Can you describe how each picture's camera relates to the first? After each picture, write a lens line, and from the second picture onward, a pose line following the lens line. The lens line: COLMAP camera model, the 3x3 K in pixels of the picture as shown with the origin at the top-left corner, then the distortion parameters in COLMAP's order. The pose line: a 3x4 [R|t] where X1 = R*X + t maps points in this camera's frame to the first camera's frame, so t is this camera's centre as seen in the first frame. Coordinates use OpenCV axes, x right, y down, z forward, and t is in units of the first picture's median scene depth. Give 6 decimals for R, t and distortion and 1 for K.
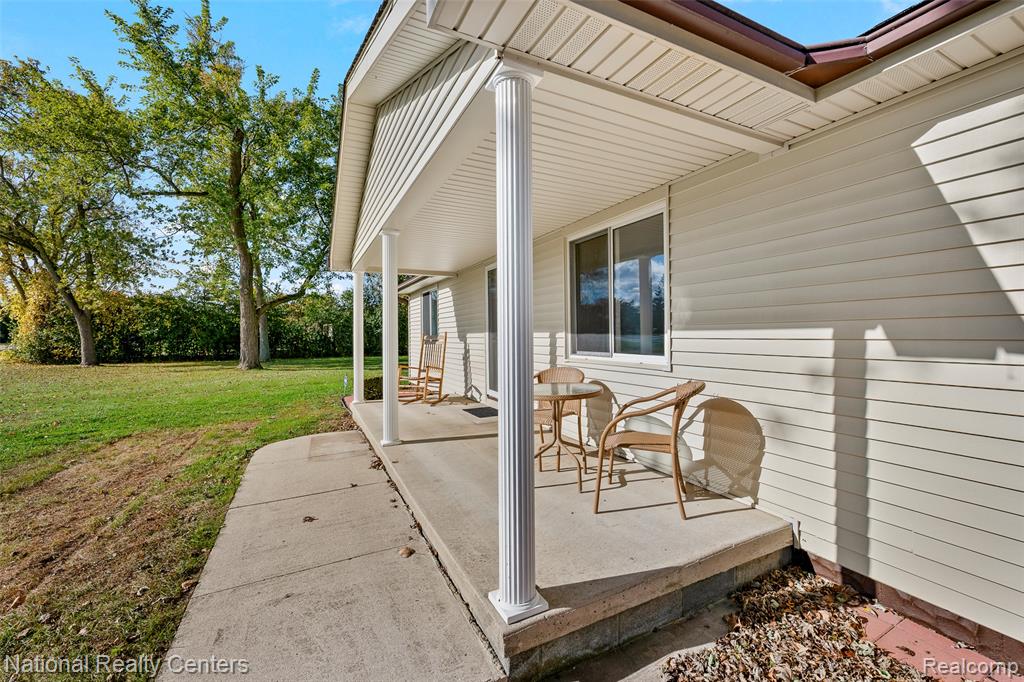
lens RADIAL K [[410.5, 0, 511.6], [0, 410.5, 335.5], [0, 0, 1]] dist [0.001503, -0.000648]
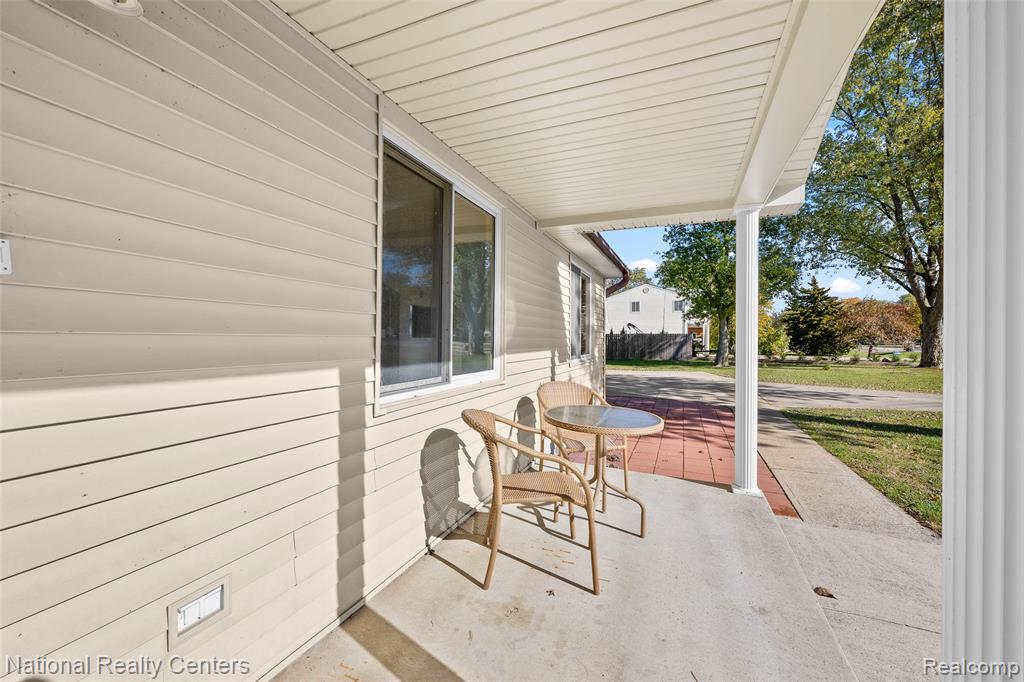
lens RADIAL K [[410.5, 0, 511.8], [0, 410.5, 346.1], [0, 0, 1]] dist [0.001503, -0.000648]
pose [[-0.653032, -0.010009, 0.757264, -0.446432], [-0.007781, 0.999949, 0.006506, -0.014063], [-0.757290, -0.001644, -0.653076, 1.928329]]
